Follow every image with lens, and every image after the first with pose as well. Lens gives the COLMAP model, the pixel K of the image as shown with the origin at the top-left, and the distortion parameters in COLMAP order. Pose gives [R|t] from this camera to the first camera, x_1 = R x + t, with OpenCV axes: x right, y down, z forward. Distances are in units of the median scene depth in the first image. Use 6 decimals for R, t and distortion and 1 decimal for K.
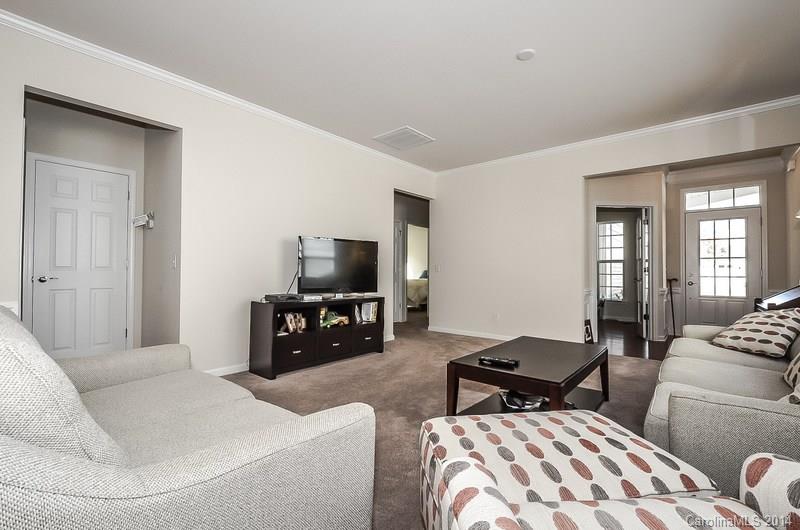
lens RADIAL K [[352.8, 0, 414.5], [0, 352.8, 267.4], [0, 0, 1]] dist [-0.000853, -0.000634]
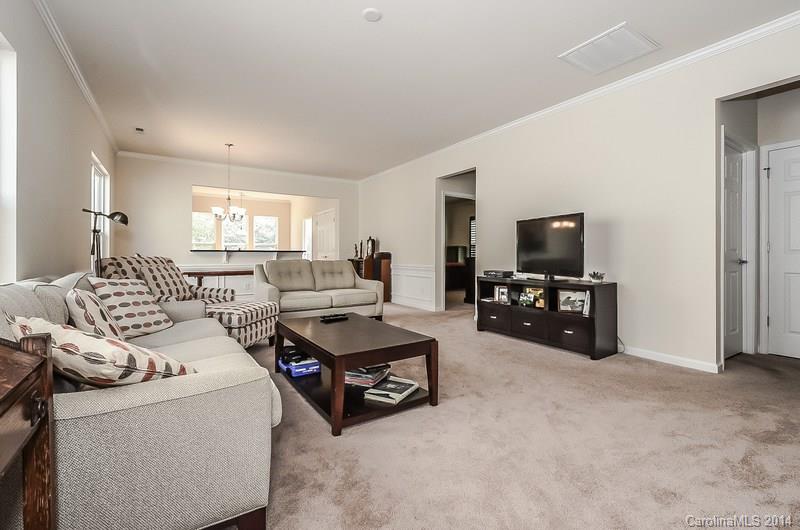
lens RADIAL K [[351.9, 0, 415.5], [0, 351.9, 264.5], [0, 0, 1]] dist [-0.001055, -0.000233]
pose [[-0.279796, 0.012131, -0.959983, 0.838590], [0.016789, 0.999829, 0.007742, 0.031158], [0.959913, -0.013951, -0.279952, 0.948030]]
